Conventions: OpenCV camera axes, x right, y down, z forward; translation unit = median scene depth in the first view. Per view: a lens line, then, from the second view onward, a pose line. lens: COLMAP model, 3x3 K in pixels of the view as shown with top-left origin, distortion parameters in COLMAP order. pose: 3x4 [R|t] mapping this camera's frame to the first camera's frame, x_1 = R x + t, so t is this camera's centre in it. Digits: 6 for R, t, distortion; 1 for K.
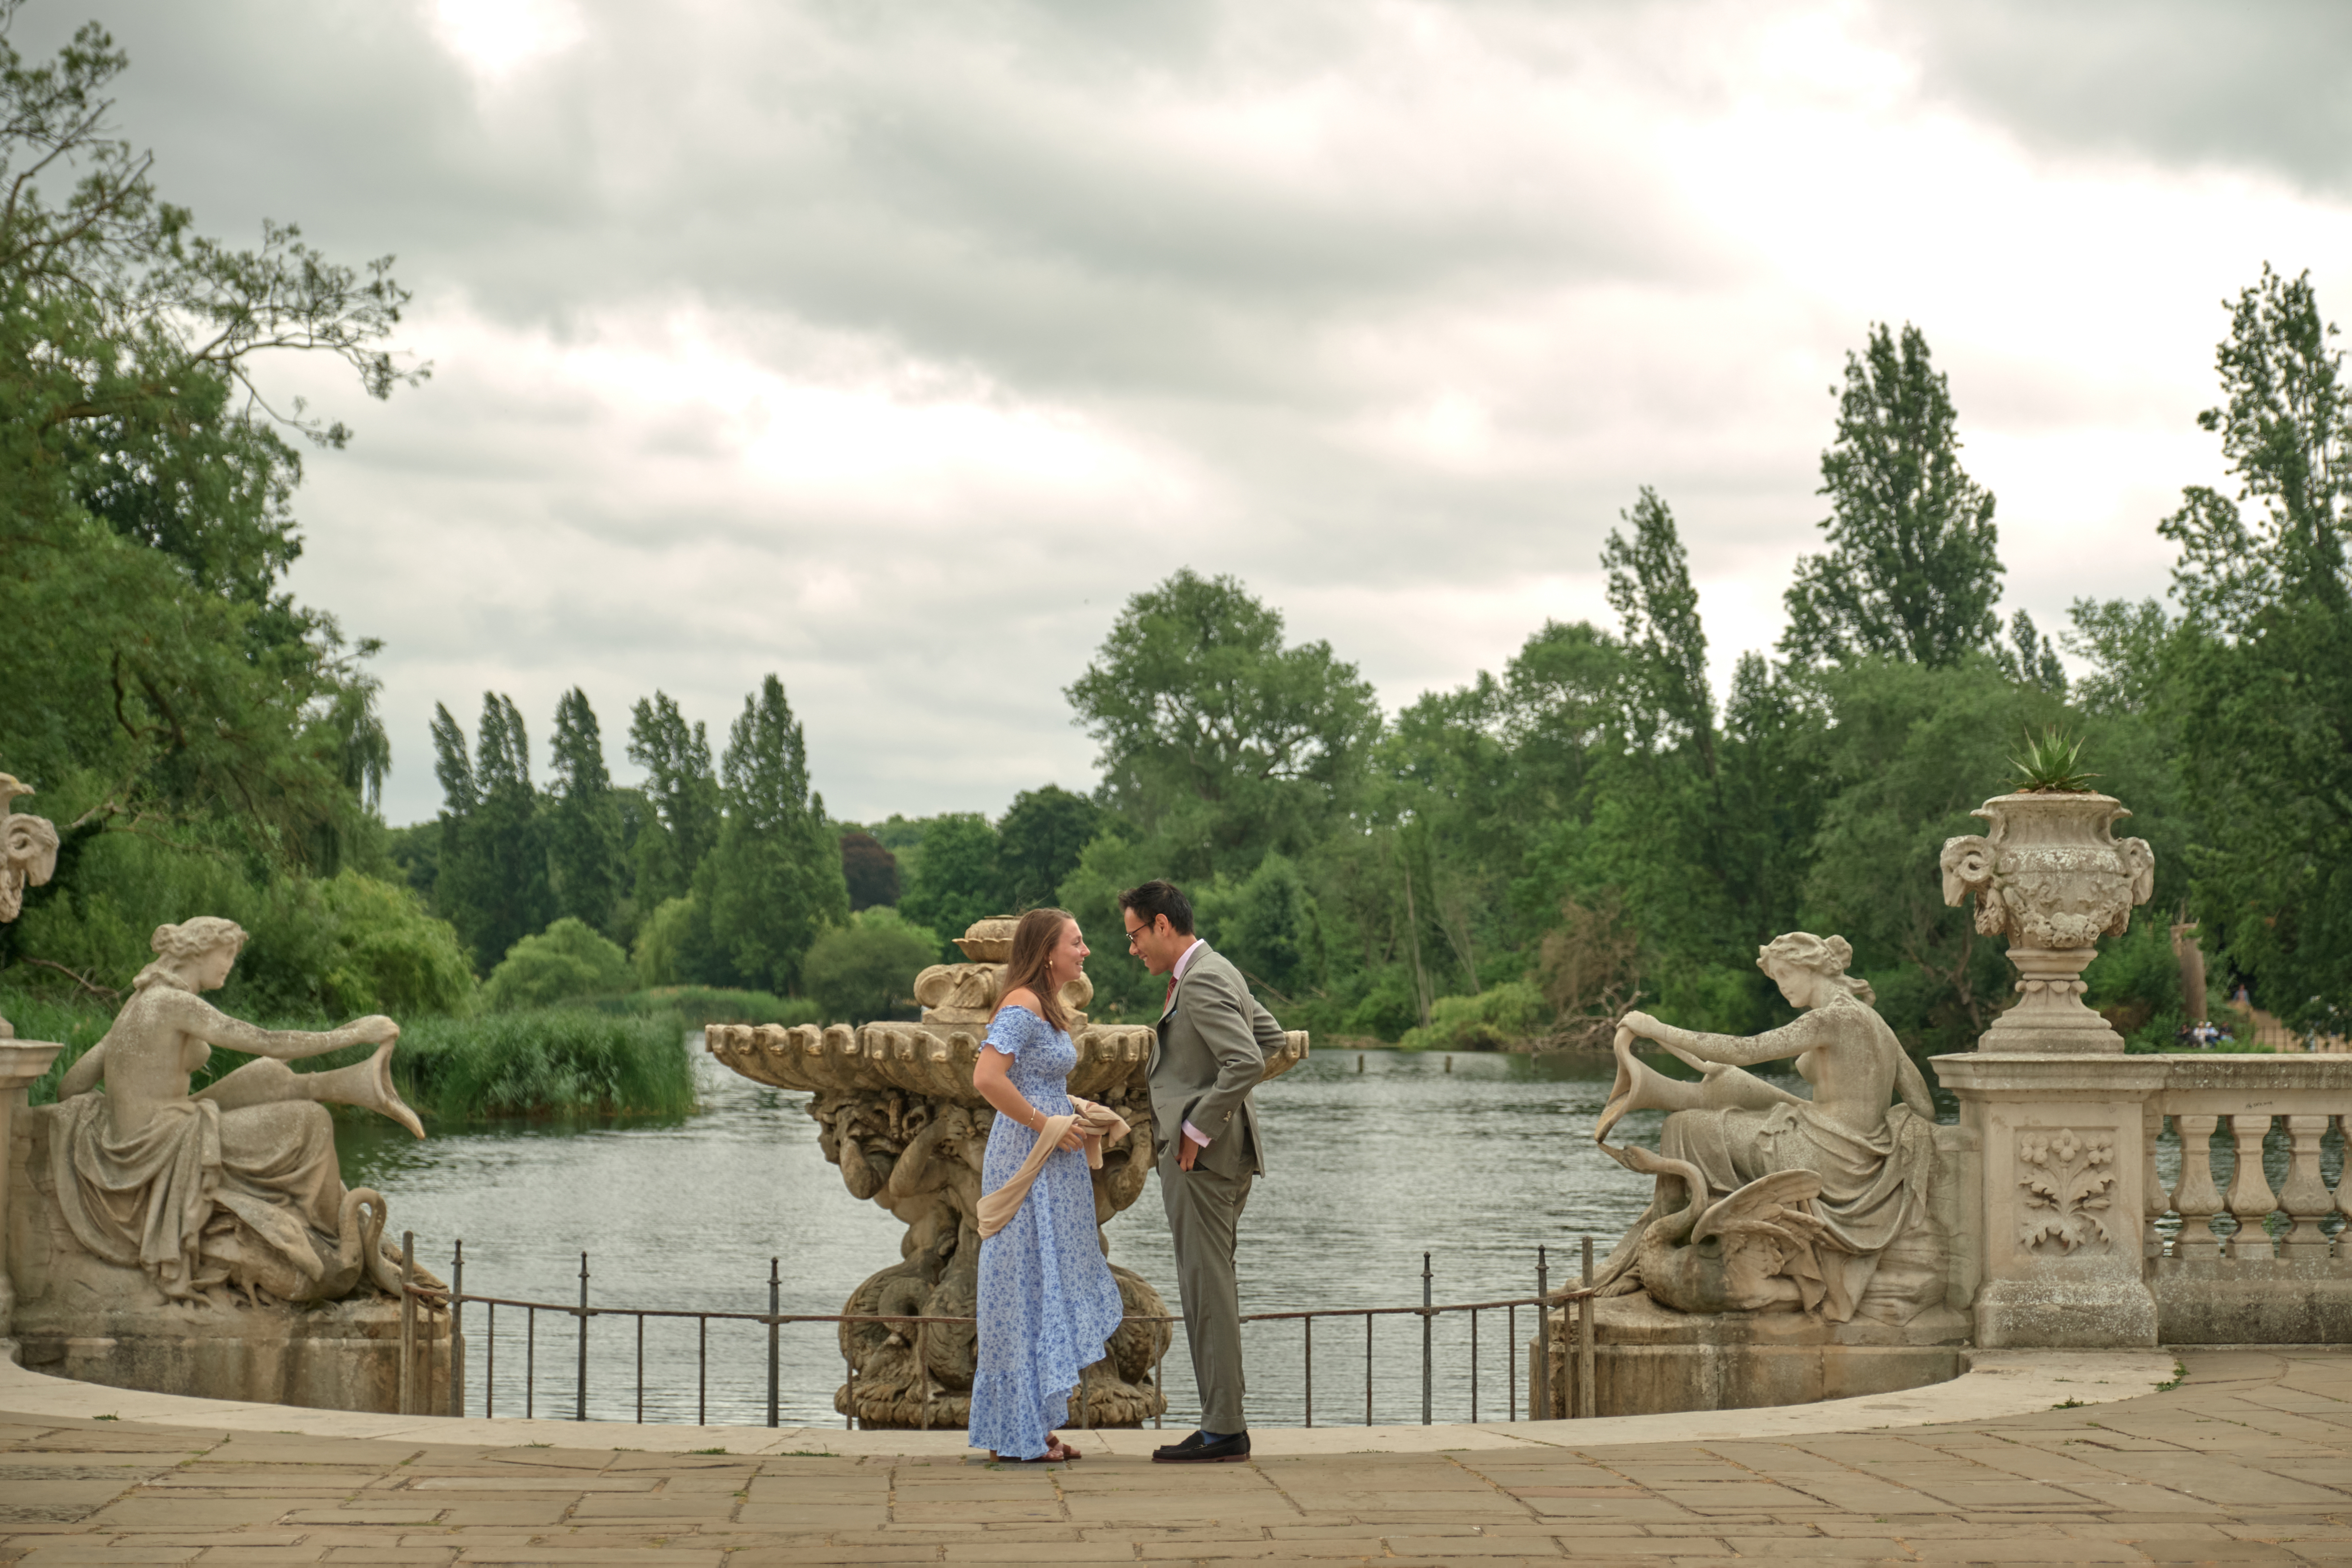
lens RADIAL K [[6873.9, 0, 1338.3], [0, 6873.9, 732.2], [0, 0, 1]] dist [0.153659, 0.000000]
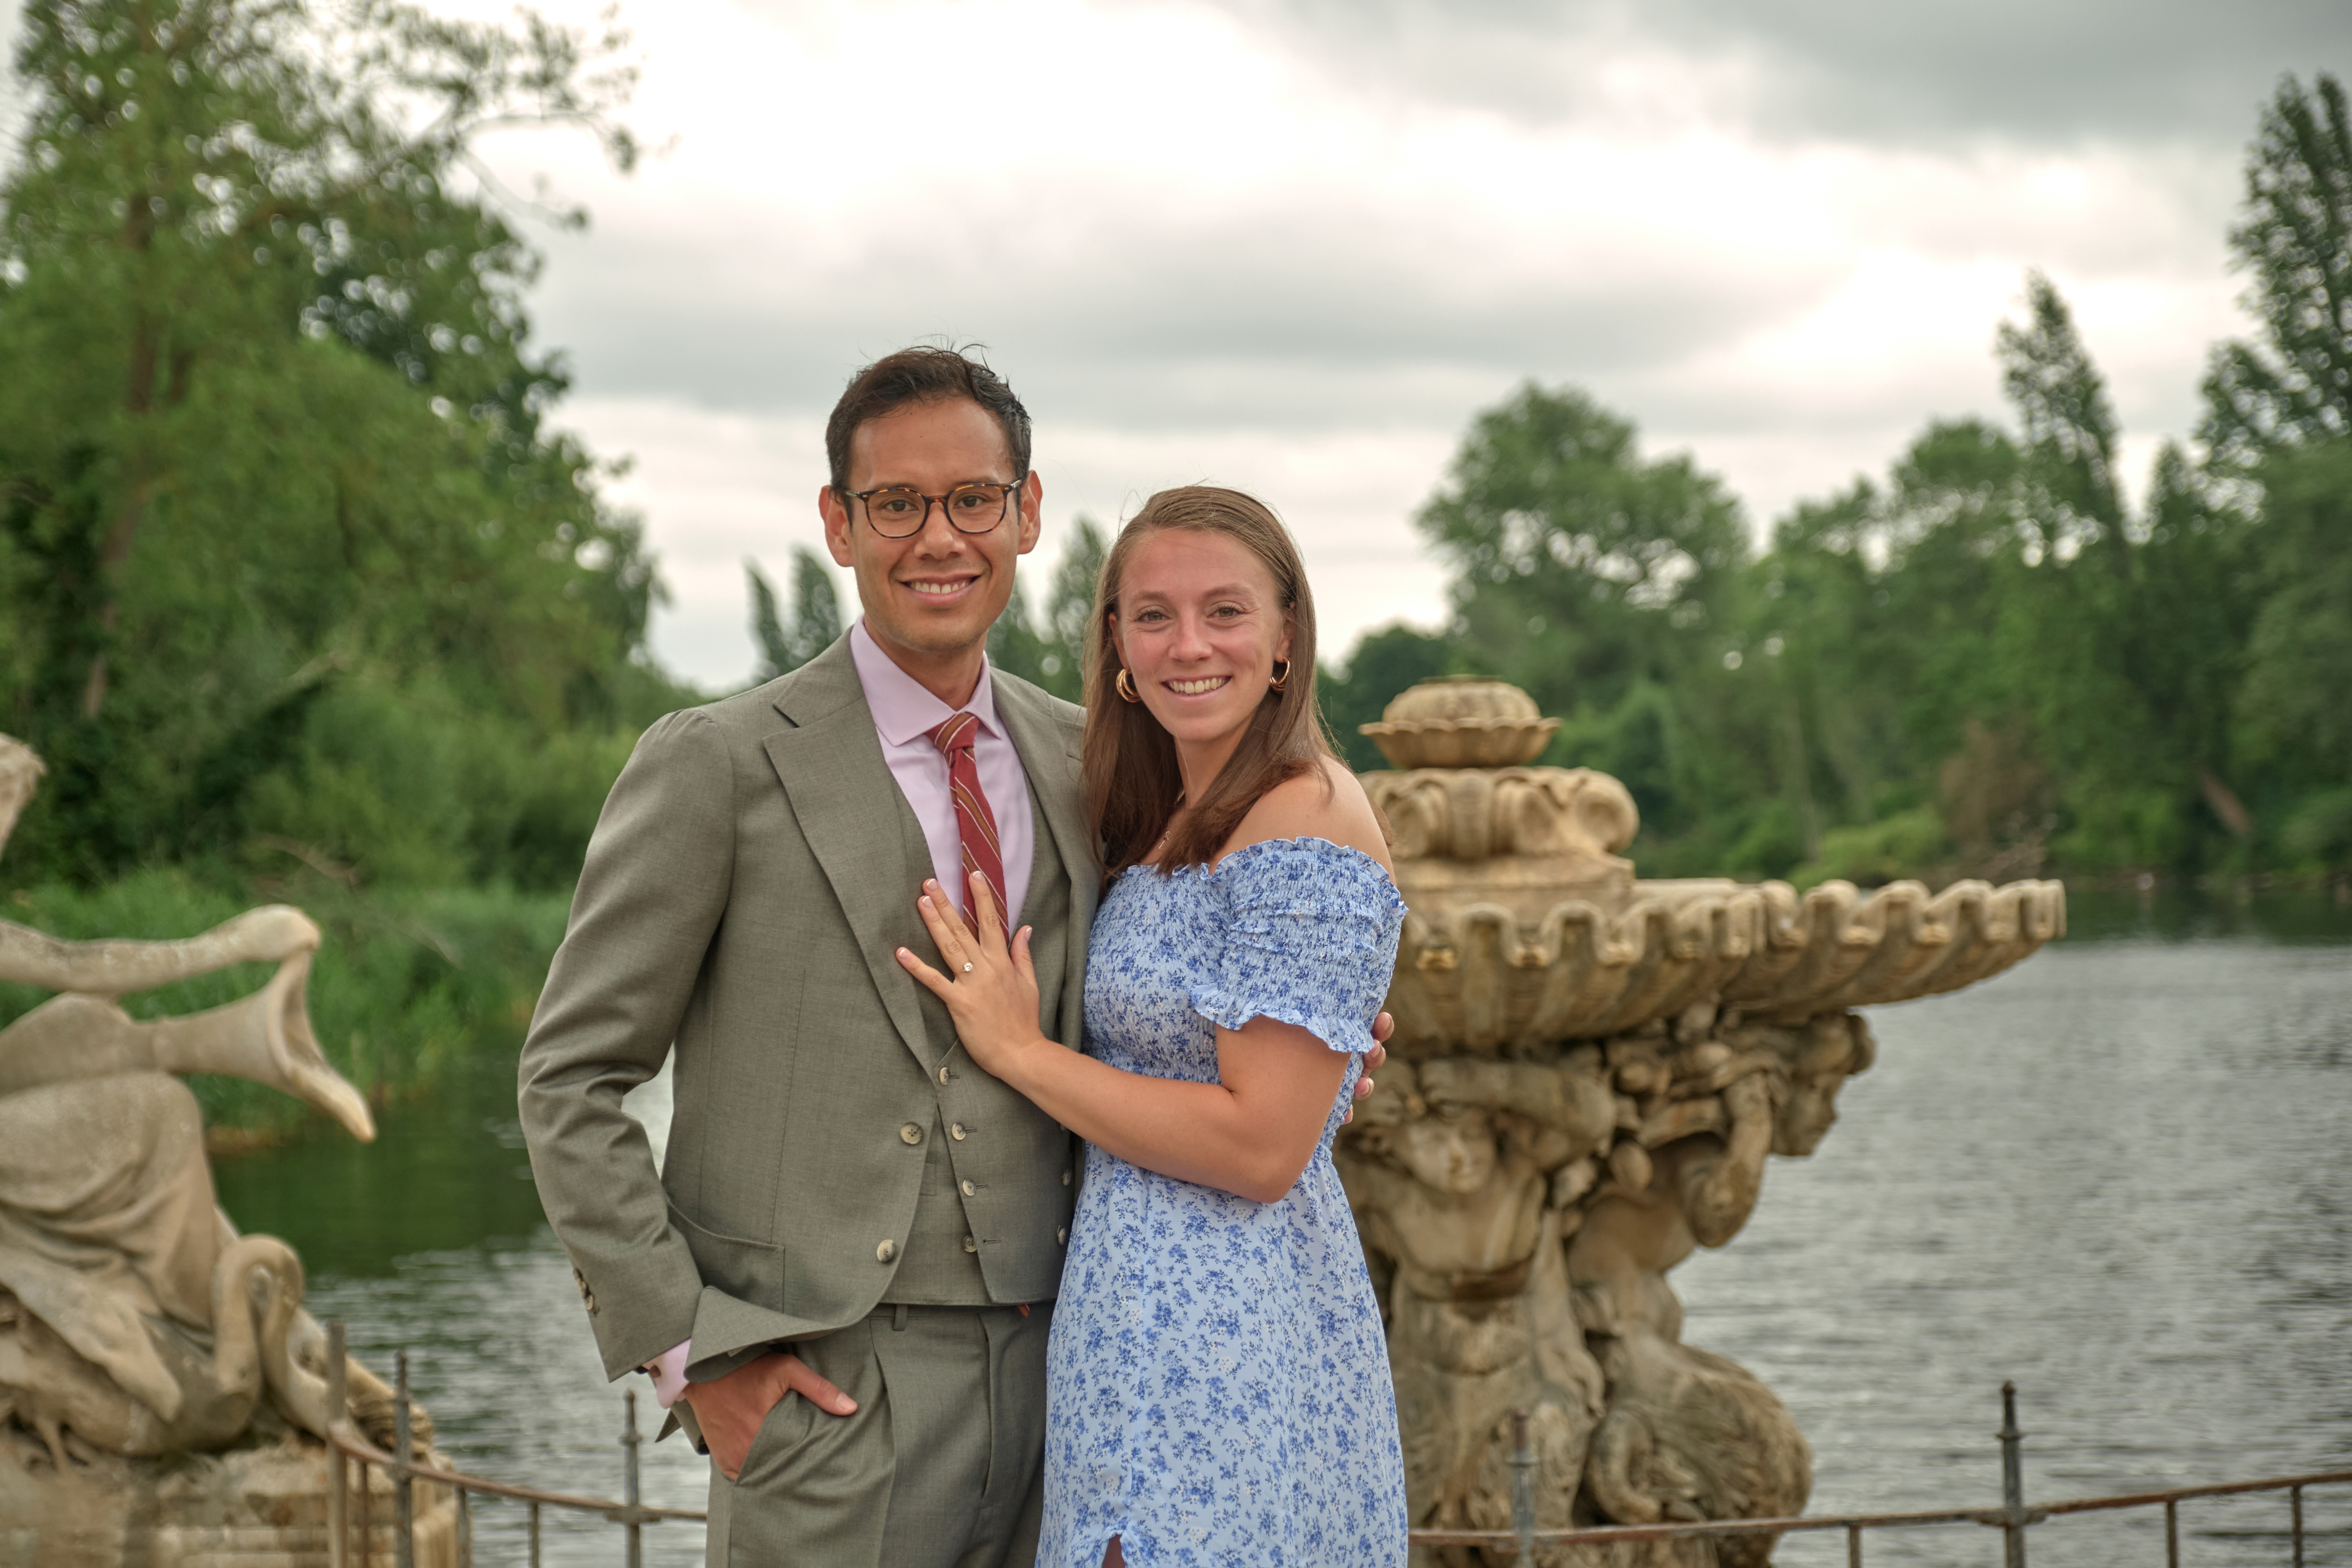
lens RADIAL K [[6175.3, 0, 1166.9], [0, 6175.3, 804.6], [0, 0, 1]] dist [0.123058, 0.000000]
pose [[0.996659, -0.033085, -0.074681, -0.035450], [0.035401, 0.998926, 0.029895, 0.021202], [0.073611, -0.032439, 0.996759, 0.527097]]
